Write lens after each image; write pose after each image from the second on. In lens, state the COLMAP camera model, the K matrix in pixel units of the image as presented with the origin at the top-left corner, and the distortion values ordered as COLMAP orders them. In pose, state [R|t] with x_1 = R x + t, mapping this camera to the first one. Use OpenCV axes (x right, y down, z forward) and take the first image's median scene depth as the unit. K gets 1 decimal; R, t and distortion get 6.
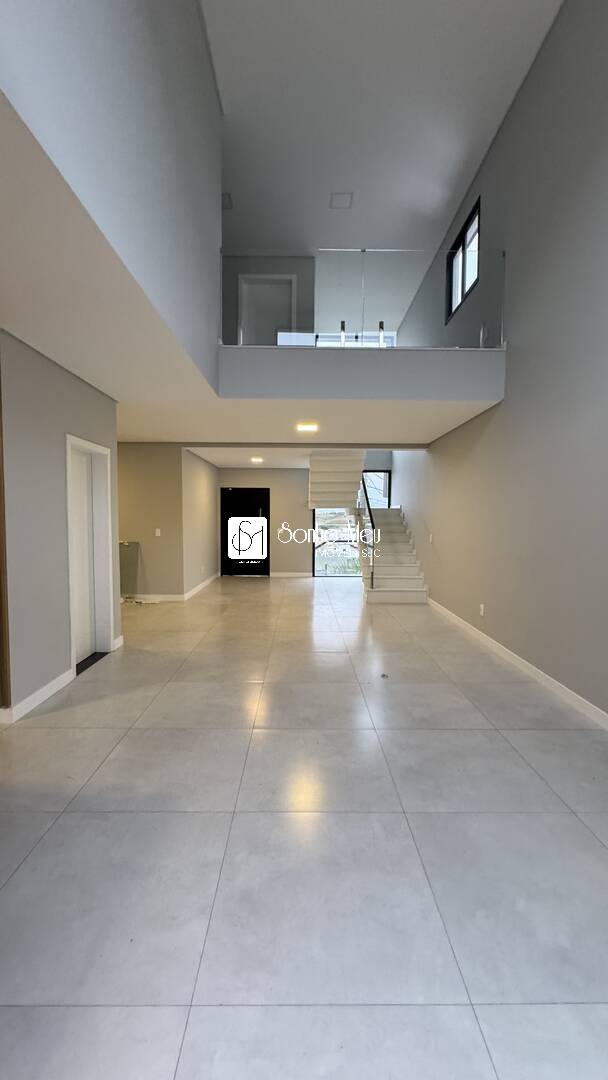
lens RADIAL K [[432.2, 0, 301.9], [0, 432.2, 541.5], [0, 0, 1]] dist [-0.007434, 0.001427]
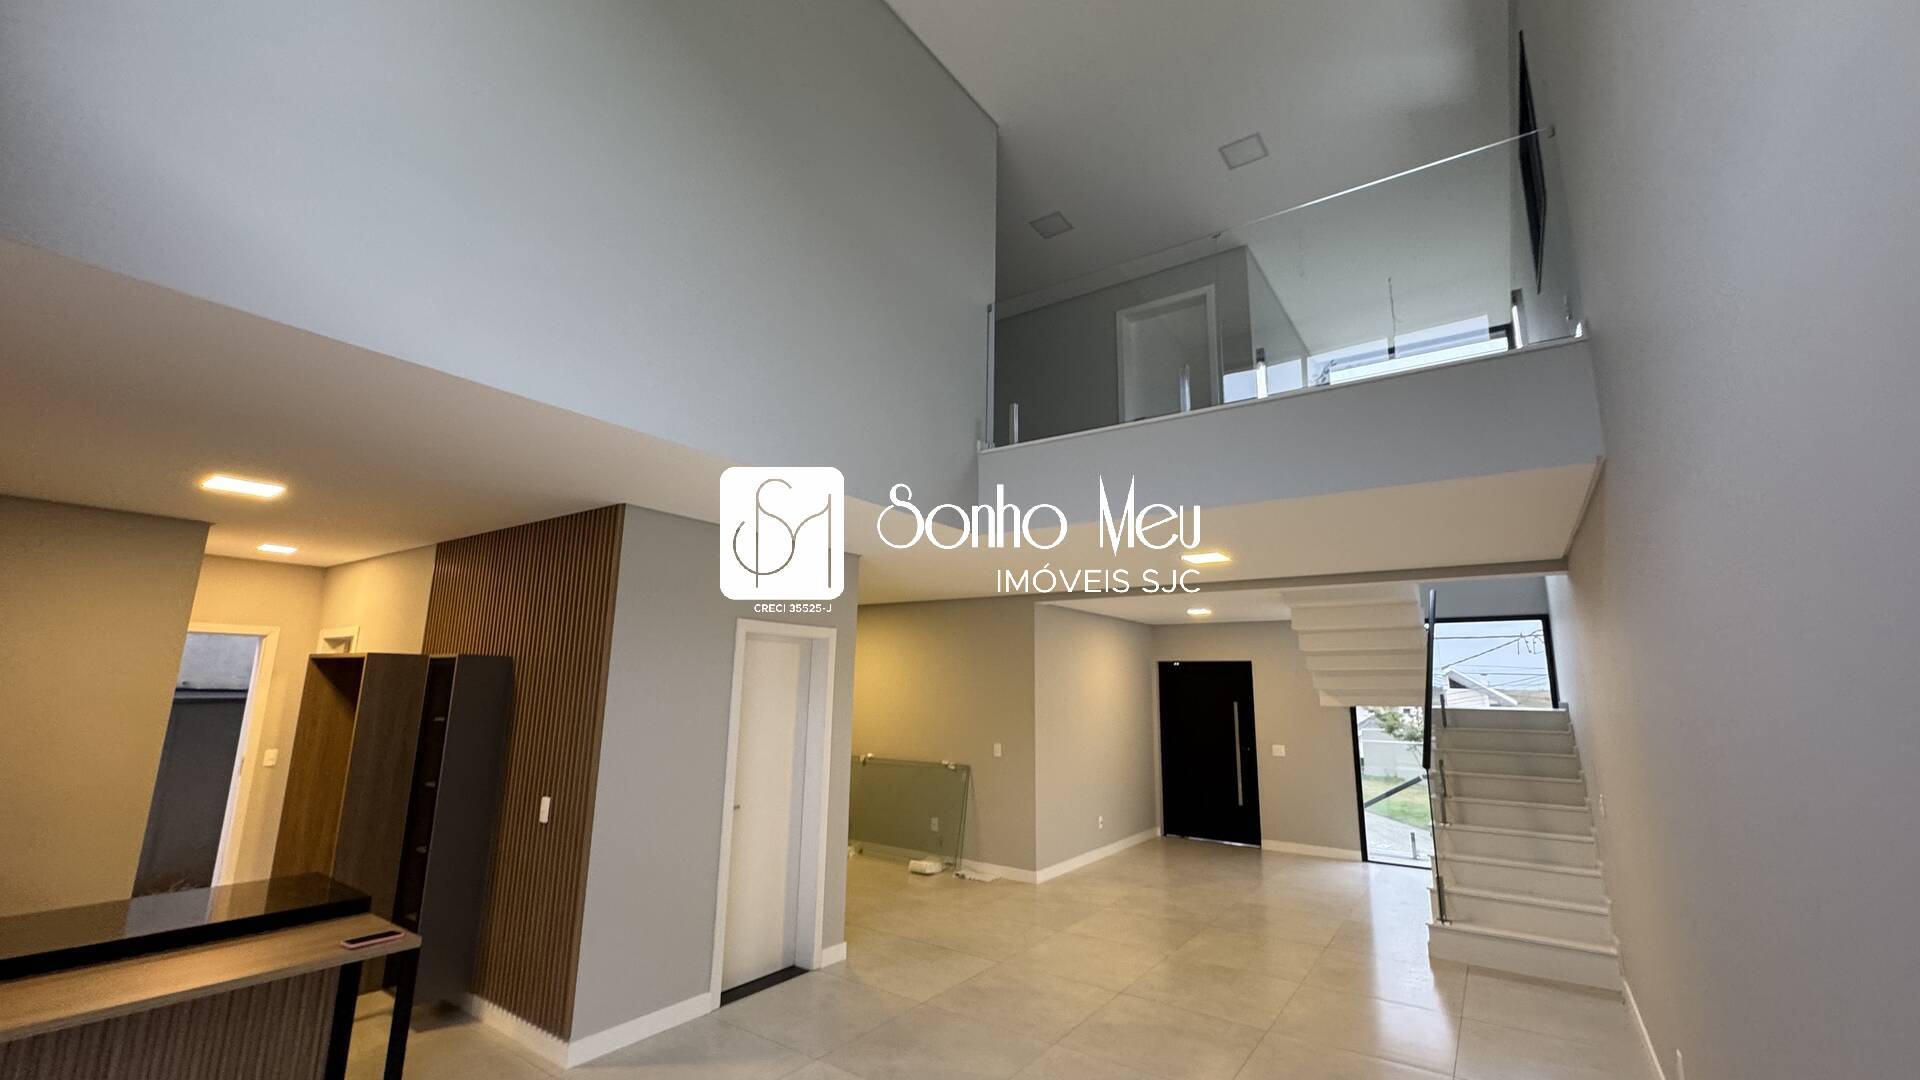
lens RADIAL K [[768.3, 0, 968.5], [0, 768.3, 539.7], [0, 0, 1]] dist [-0.007434, 0.001427]
pose [[0.815171, -0.102259, -0.570122, 0.236734], [-0.043509, 0.970701, -0.236318, -0.047346], [0.577583, 0.217445, 0.786839, 0.102855]]
